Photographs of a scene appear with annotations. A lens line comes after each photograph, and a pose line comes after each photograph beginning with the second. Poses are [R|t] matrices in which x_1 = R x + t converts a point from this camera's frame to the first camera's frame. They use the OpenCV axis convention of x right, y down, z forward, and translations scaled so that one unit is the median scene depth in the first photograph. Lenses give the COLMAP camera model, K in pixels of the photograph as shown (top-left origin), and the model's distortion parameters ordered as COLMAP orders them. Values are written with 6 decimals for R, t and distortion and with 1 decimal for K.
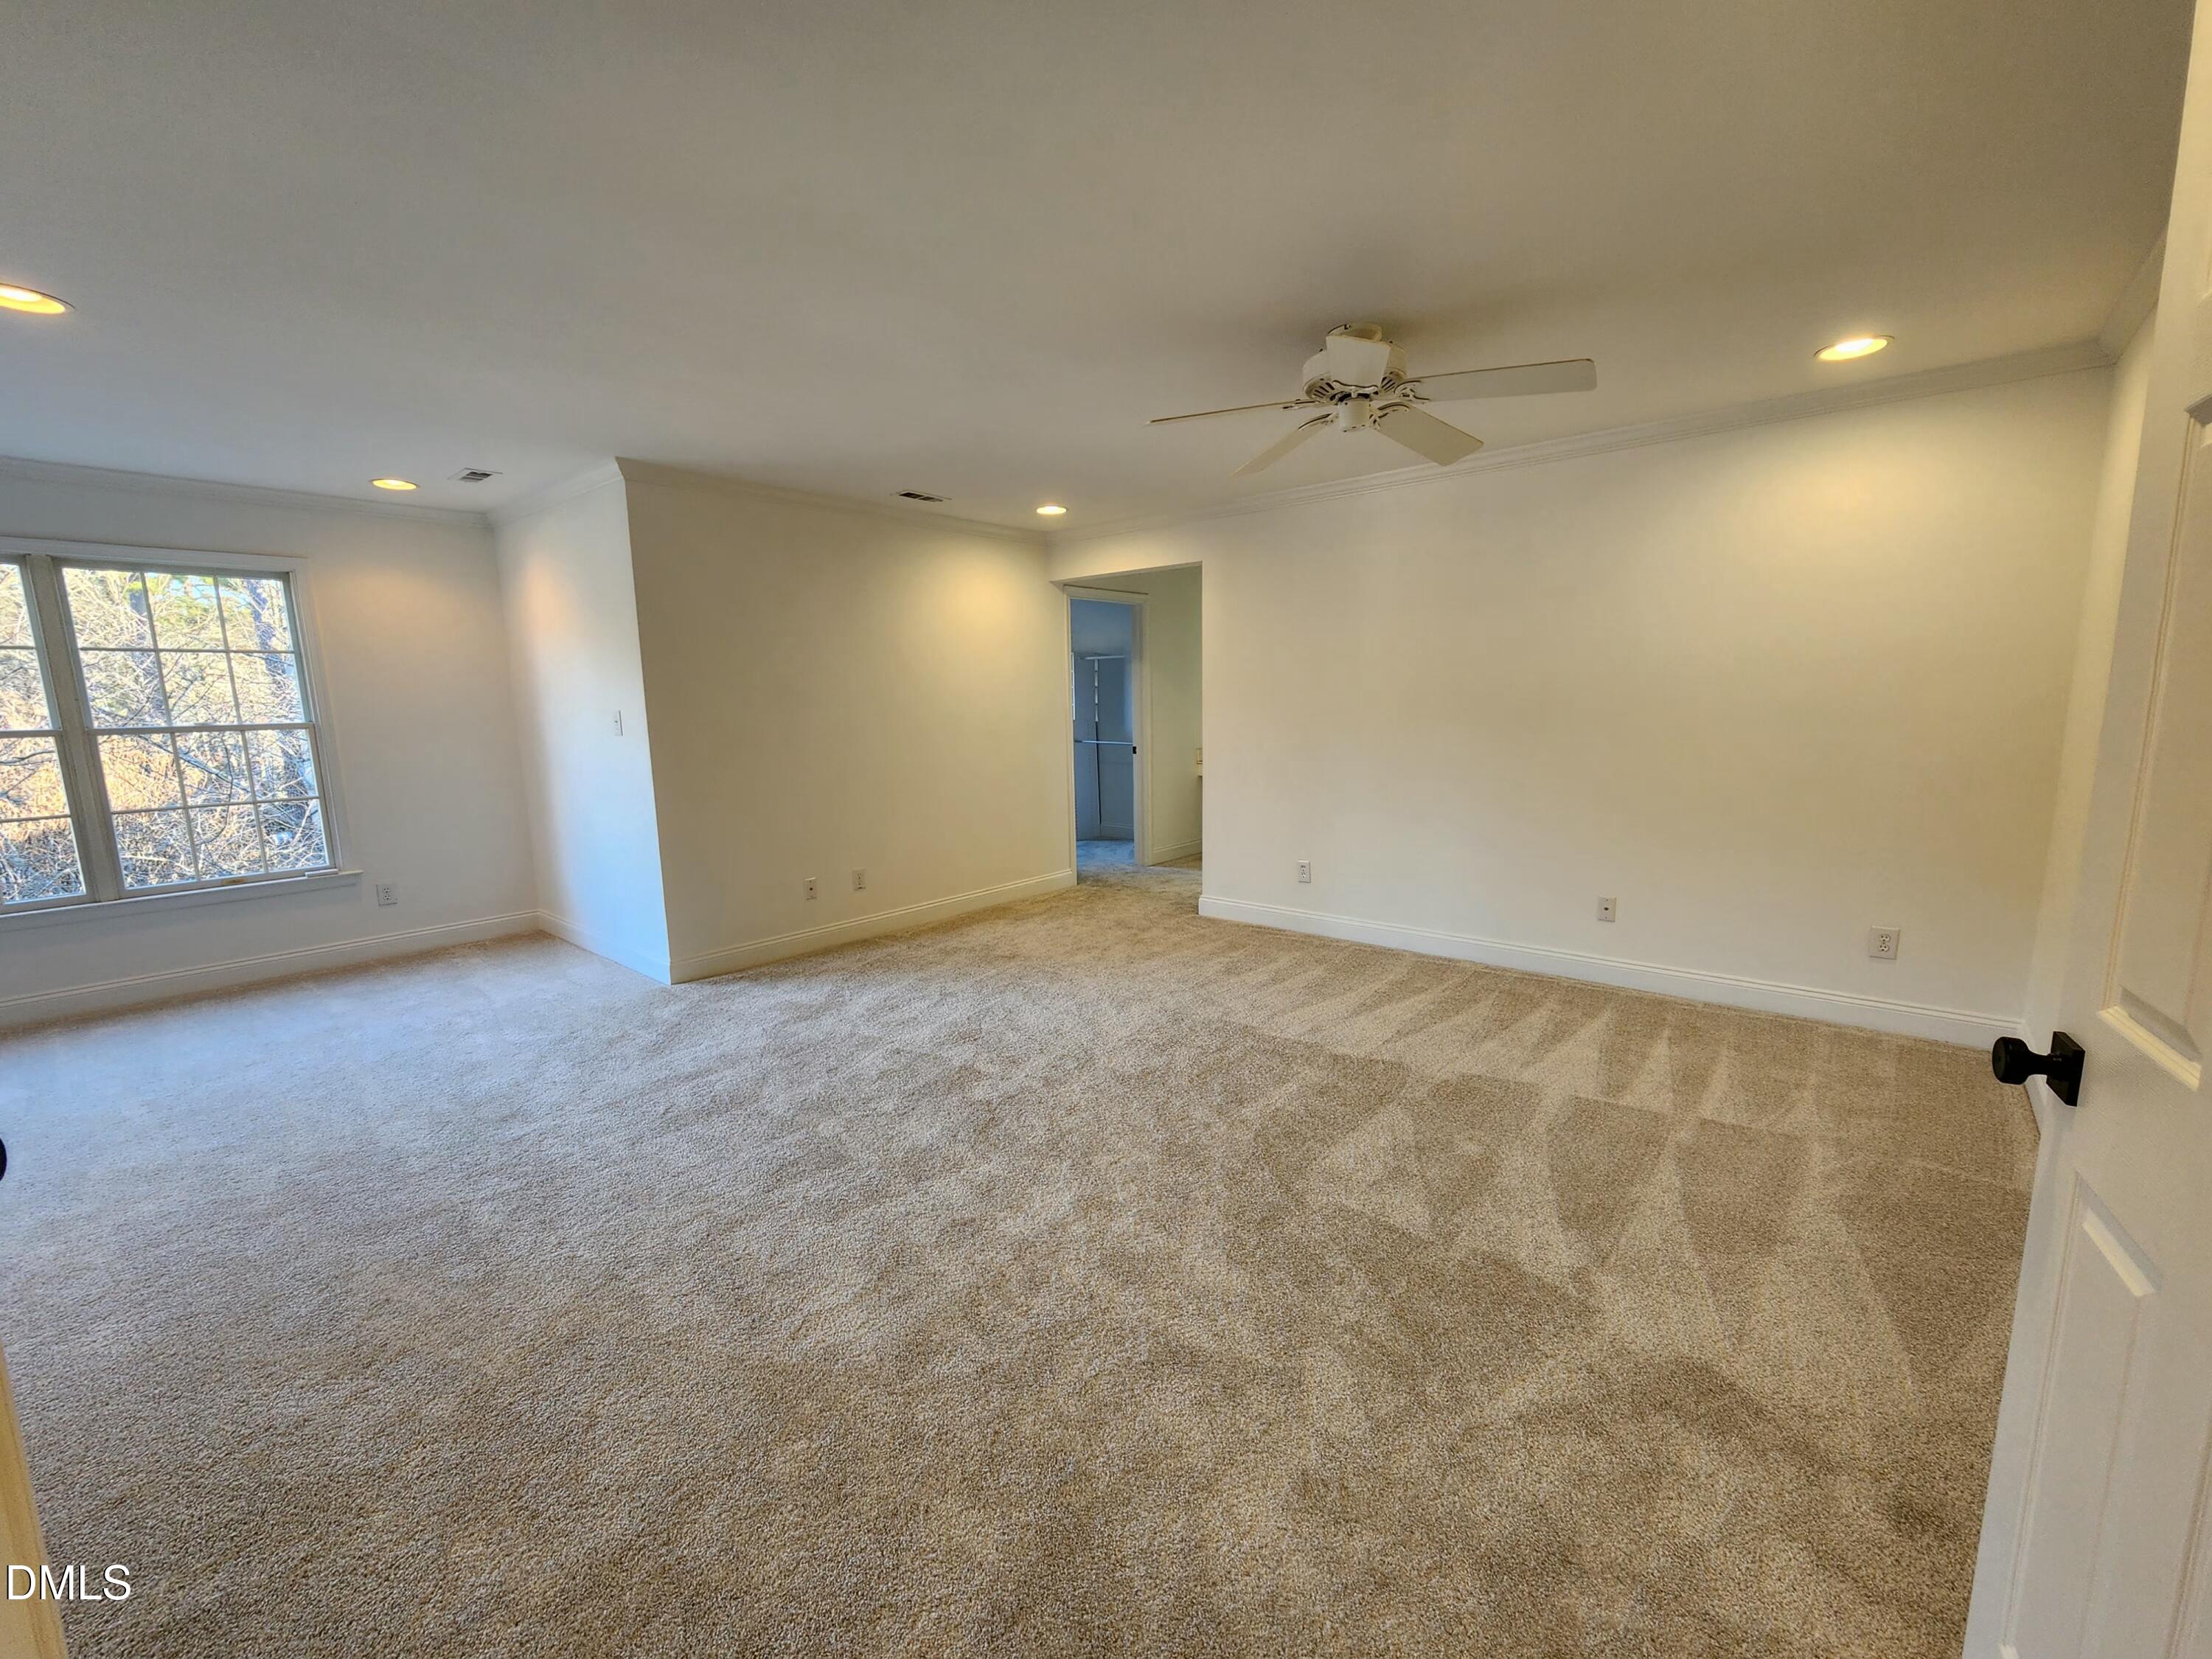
lens RADIAL K [[892.6, 0, 1106.0], [0, 892.6, 829.5], [0, 0, 1]] dist [-0.000437, 0.000264]
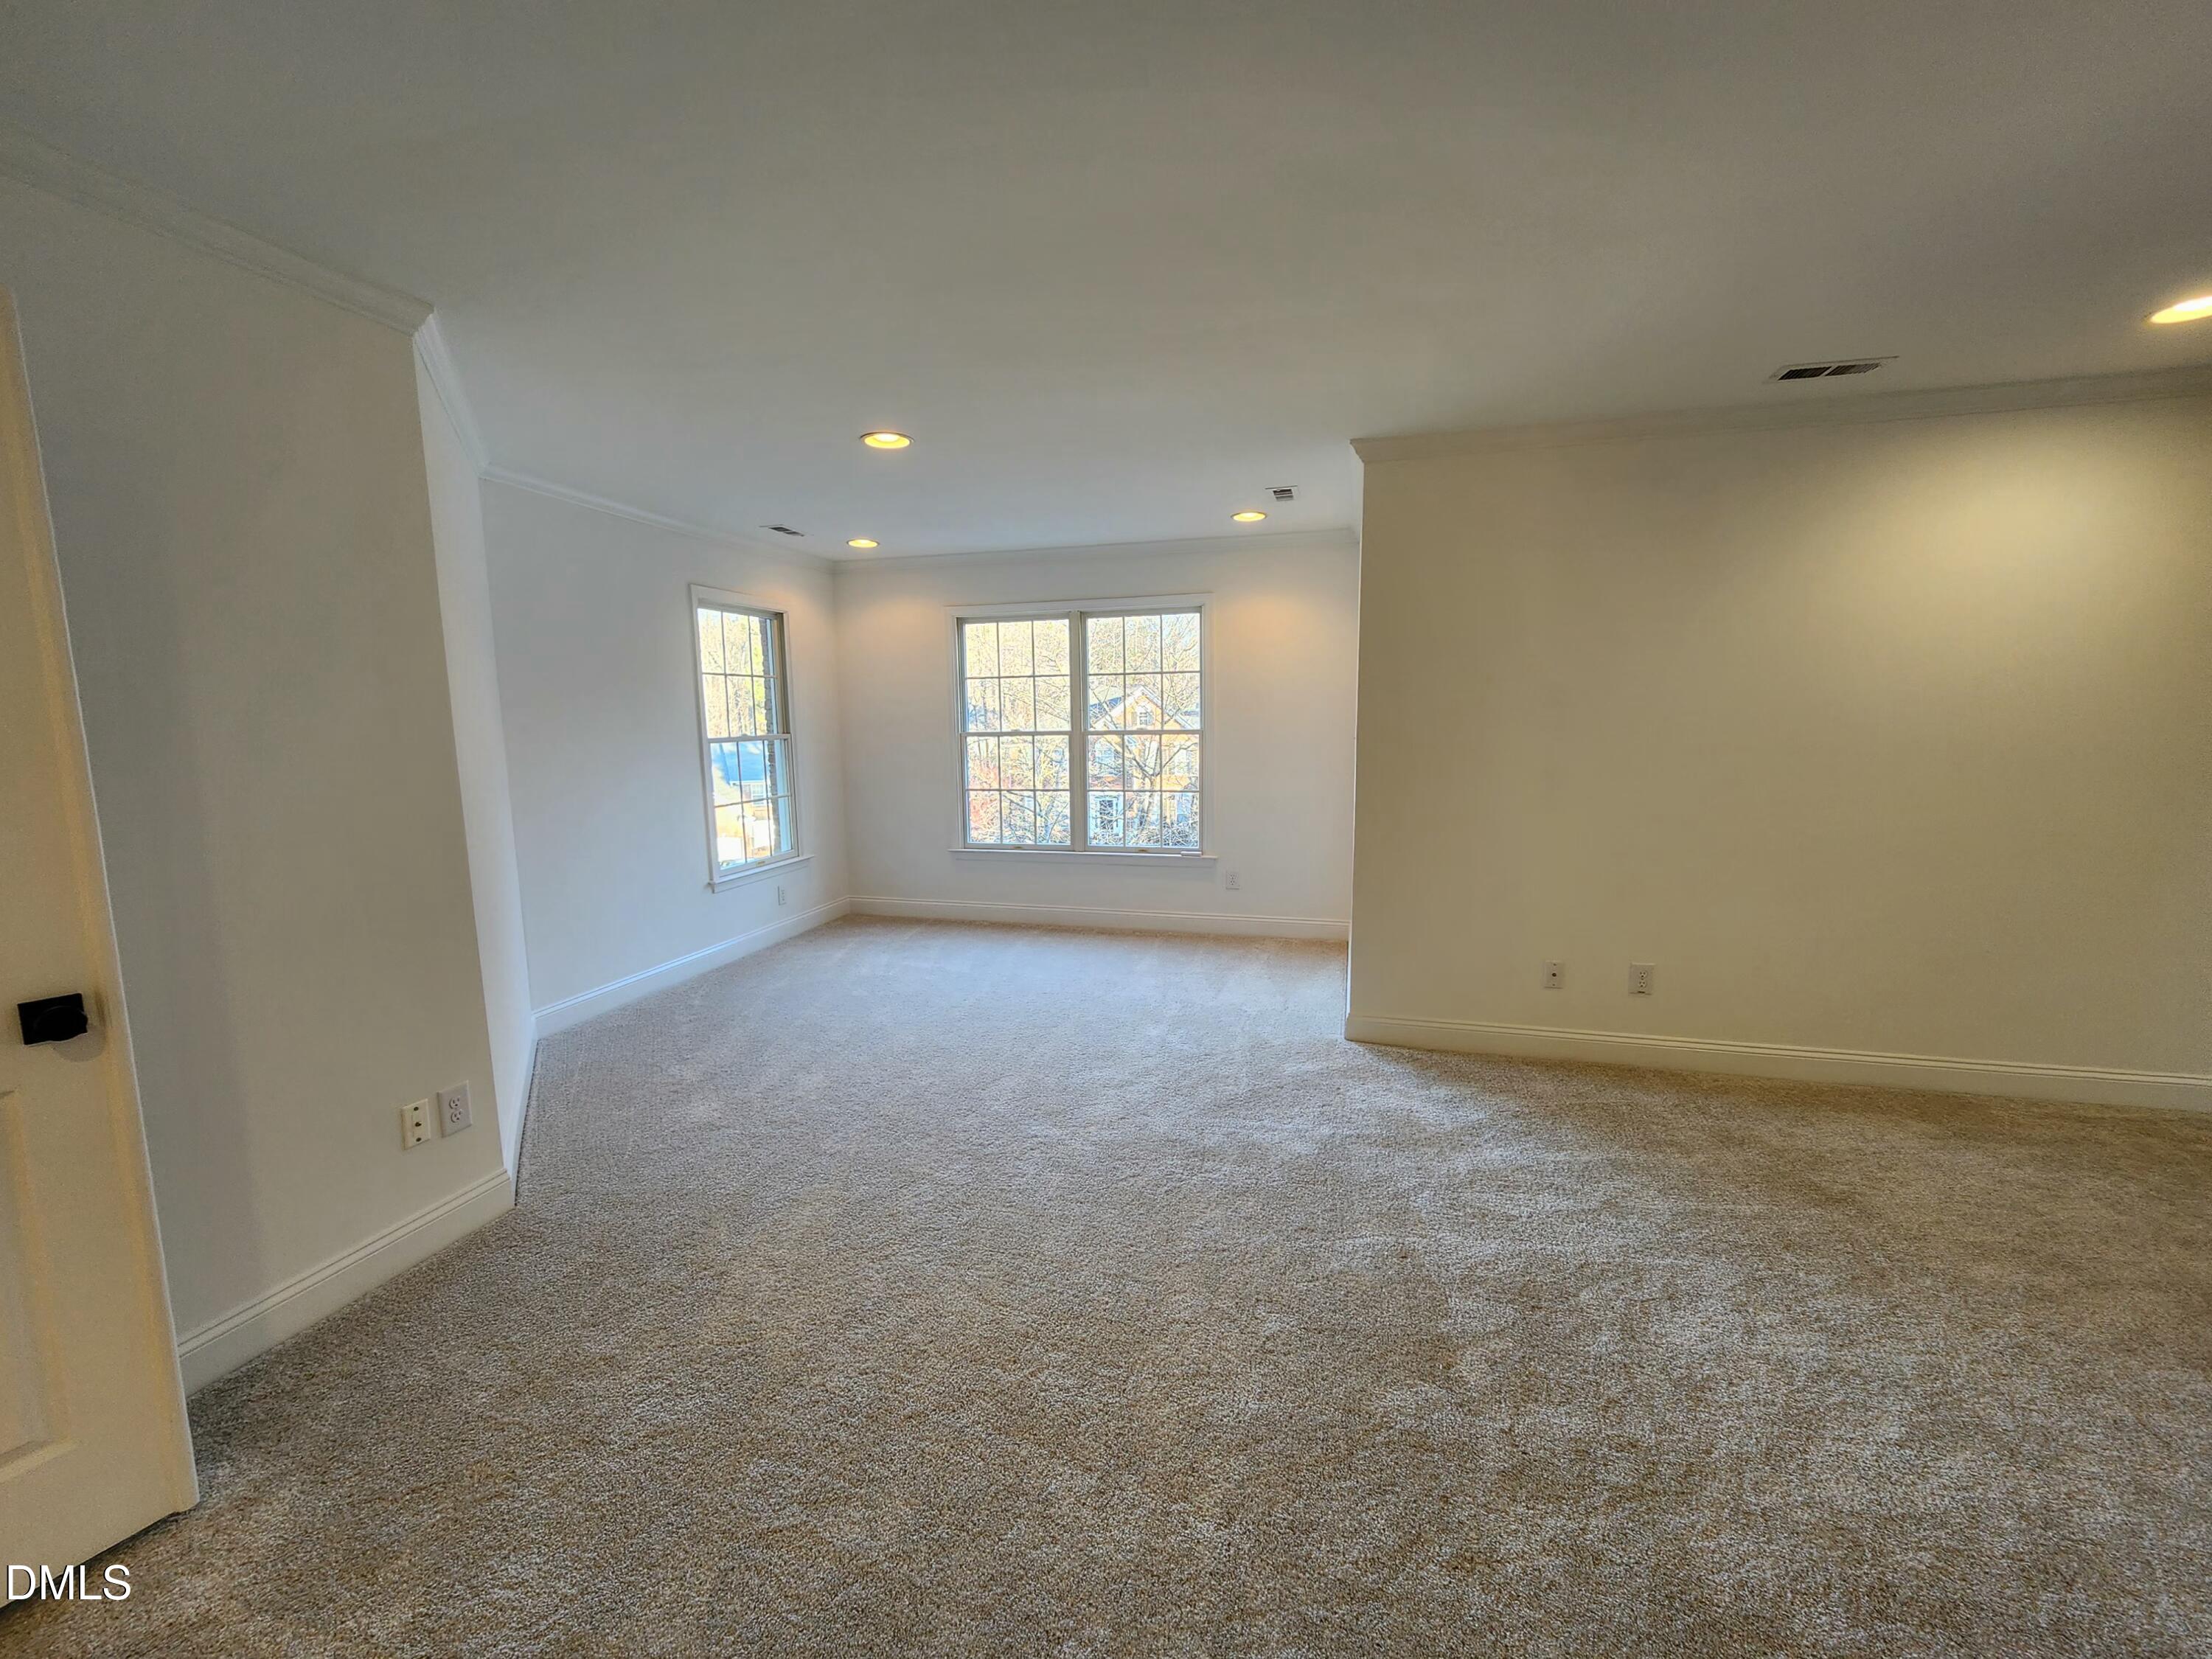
lens RADIAL K [[907.2, 0, 1106.0], [0, 907.2, 829.5], [0, 0, 1]] dist [0.000156, -0.003082]
pose [[0.423672, 0.122796, -0.897454, 0.186097], [-0.133800, 0.988384, 0.072073, -0.061966], [0.895879, 0.089544, 0.435180, 0.392712]]
